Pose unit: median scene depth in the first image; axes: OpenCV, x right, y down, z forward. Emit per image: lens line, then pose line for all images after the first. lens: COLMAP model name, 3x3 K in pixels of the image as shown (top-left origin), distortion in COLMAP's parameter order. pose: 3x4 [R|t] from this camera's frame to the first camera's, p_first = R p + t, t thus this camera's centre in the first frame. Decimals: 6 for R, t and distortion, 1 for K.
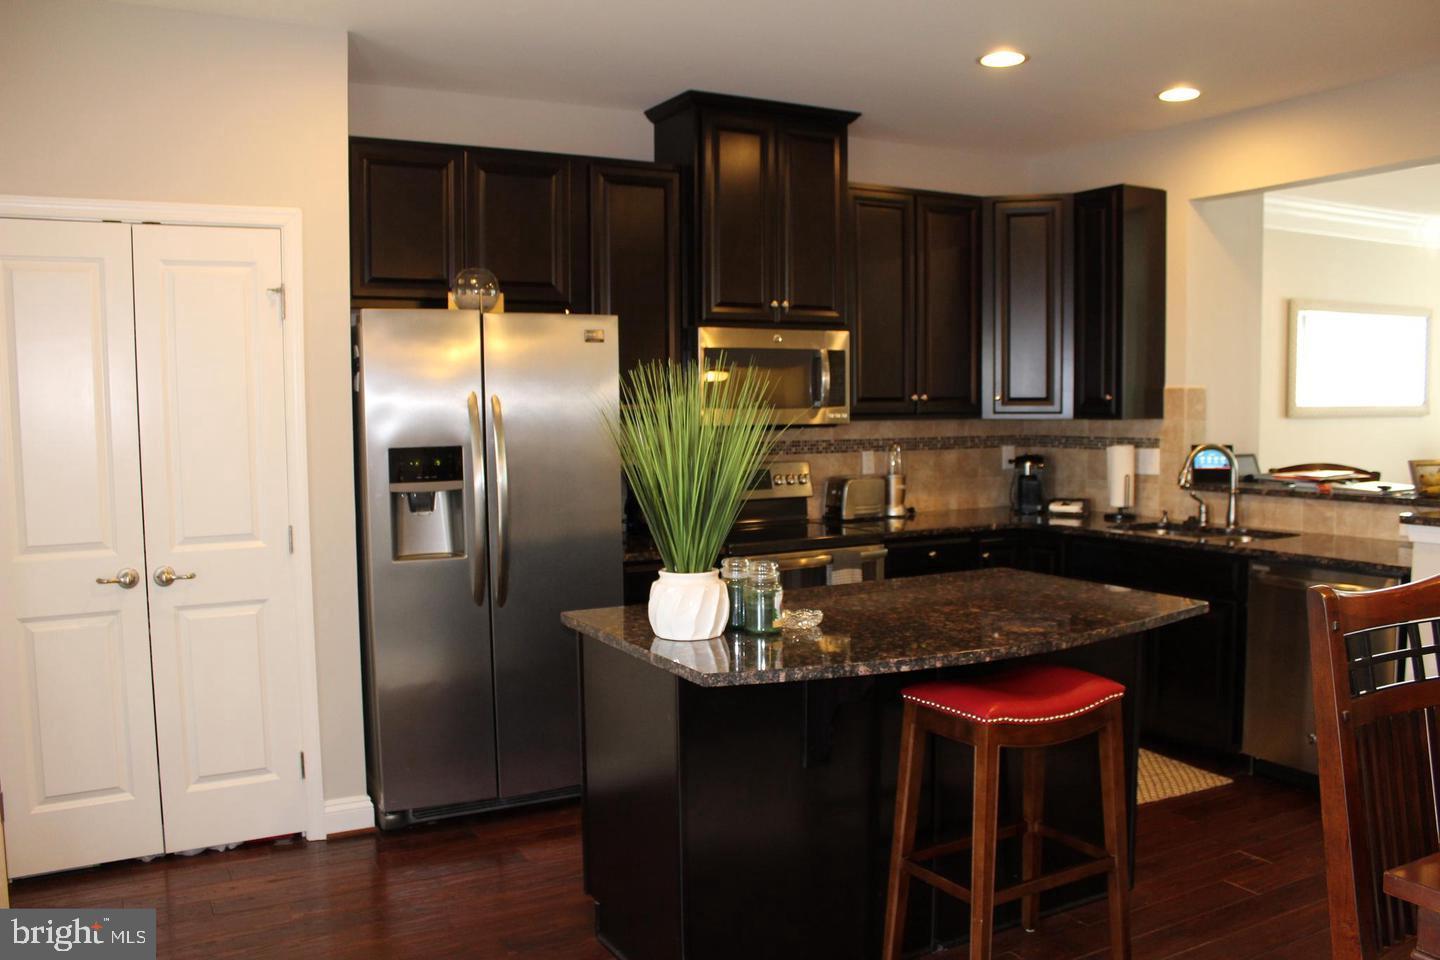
lens RADIAL K [[1195.0, 0, 710.9], [0, 1195.0, 482.2], [0, 0, 1]] dist [-0.170083, 0.150405]
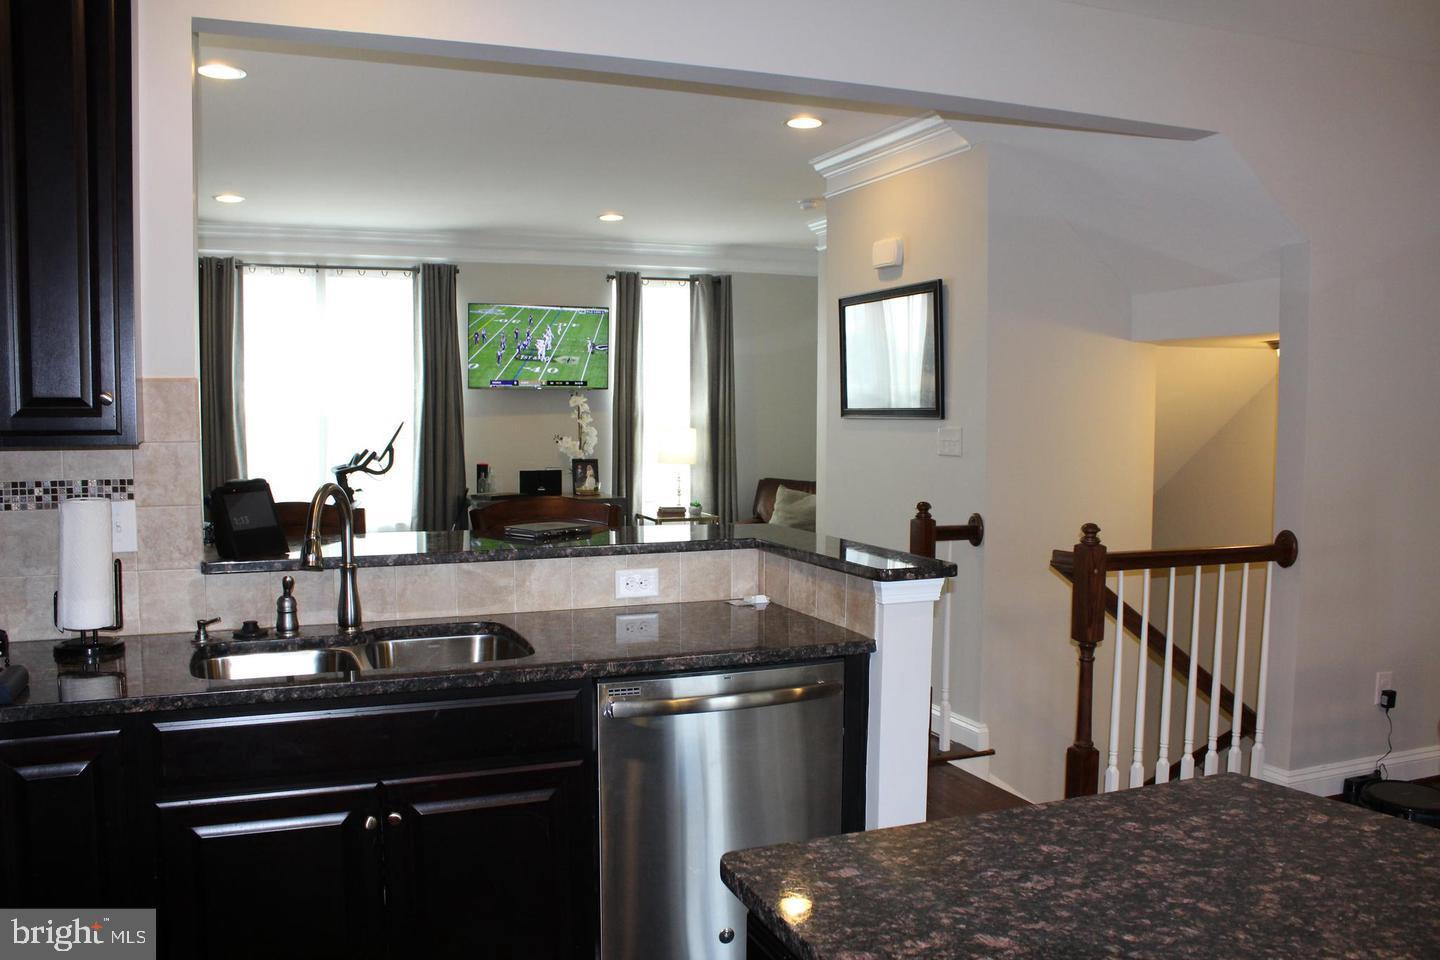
lens RADIAL K [[1195.0, 0, 710.9], [0, 1195.0, 482.2], [0, 0, 1]] dist [-0.170083, 0.150405]
pose [[0.129704, -0.058607, 0.989819, -0.075809], [0.068115, 0.996420, 0.050072, -0.045745], [-0.989210, 0.060927, 0.133231, 0.715538]]
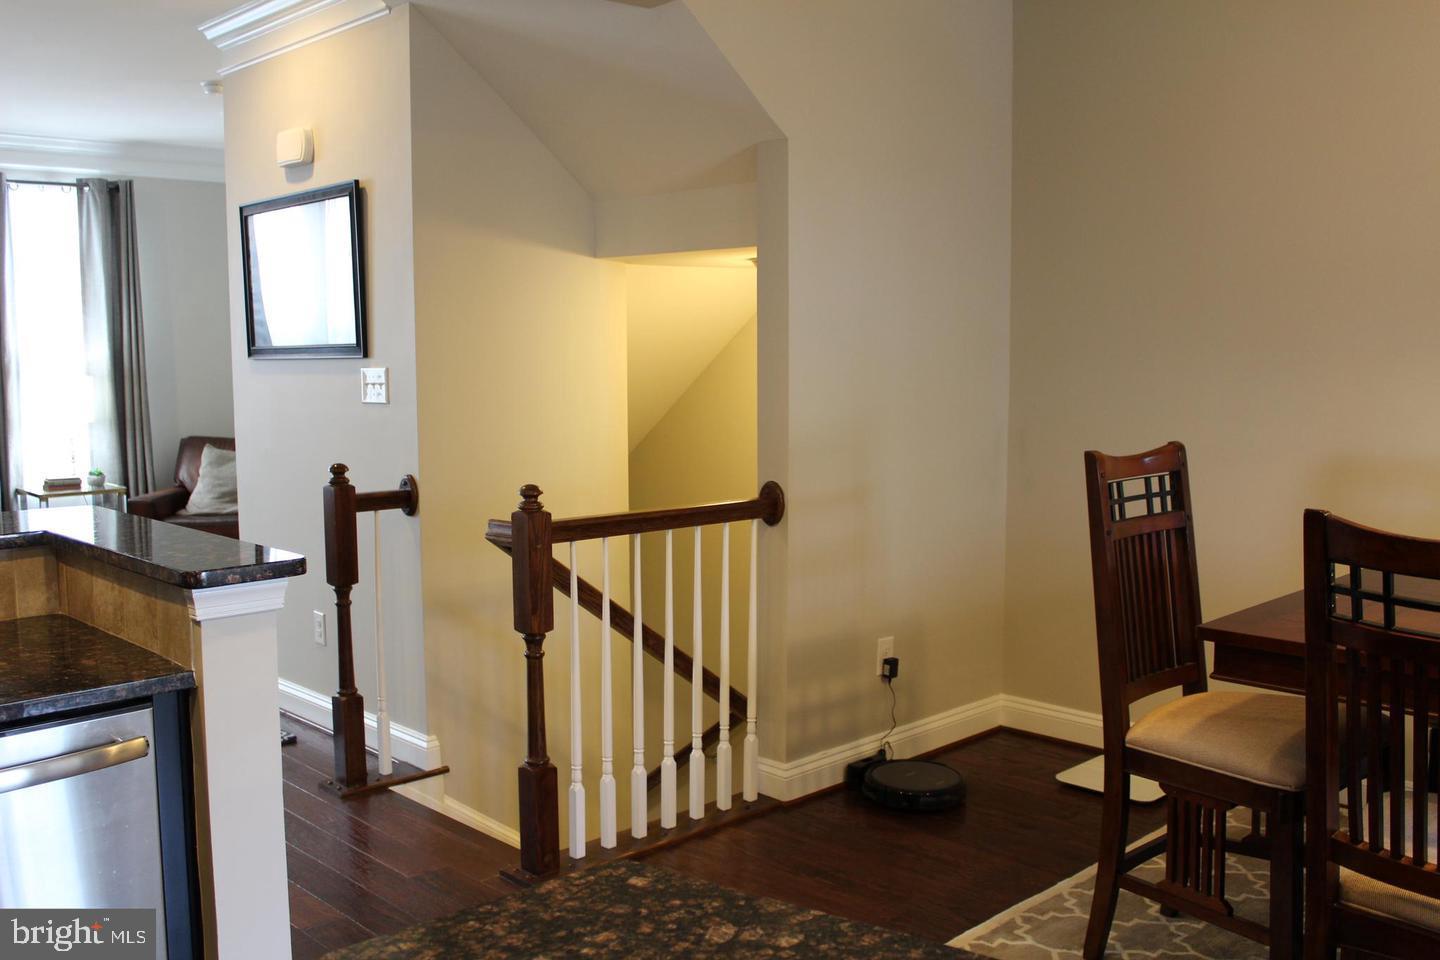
lens RADIAL K [[1330.8, 0, 720.0], [0, 1330.8, 480.0], [0, 0, 1]] dist [-0.140162, 0.164480]
pose [[-0.253198, -0.093325, 0.962903, 0.024560], [0.076810, 0.990254, 0.116173, -0.038539], [-0.964360, 0.103376, -0.243562, 0.648940]]
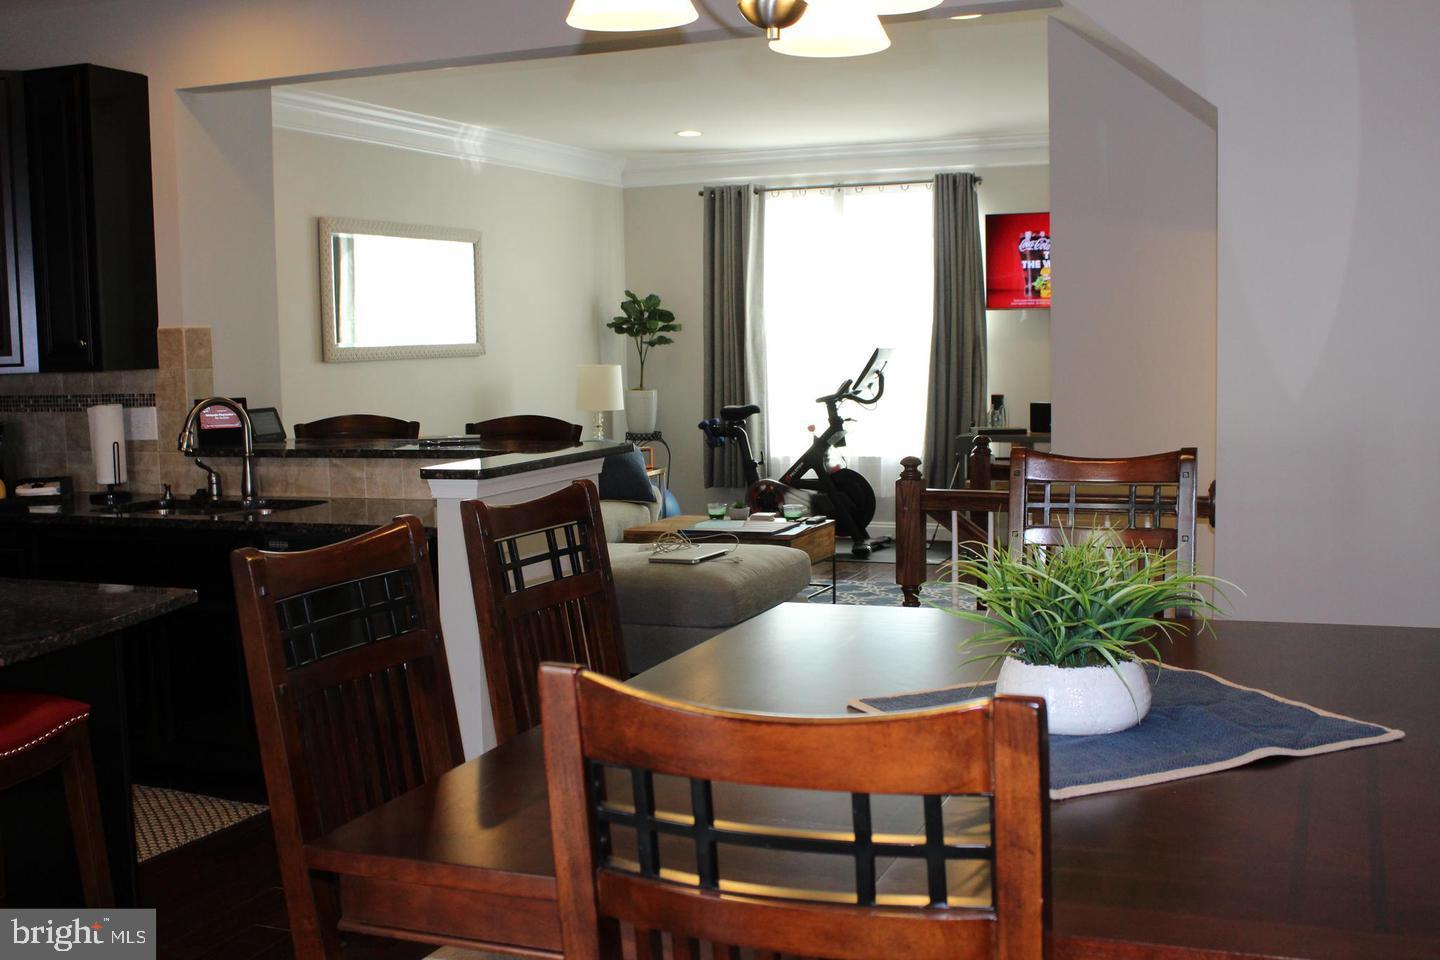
lens RADIAL K [[1580.9, 0, 720.0], [0, 1580.9, 480.0], [0, 0, 1]] dist [-0.060806, 0.004181]
pose [[0.782369, -0.067746, 0.619120, 0.024809], [0.058373, 0.997667, 0.035403, 0.005671], [-0.620074, 0.008442, 0.784498, -0.065081]]
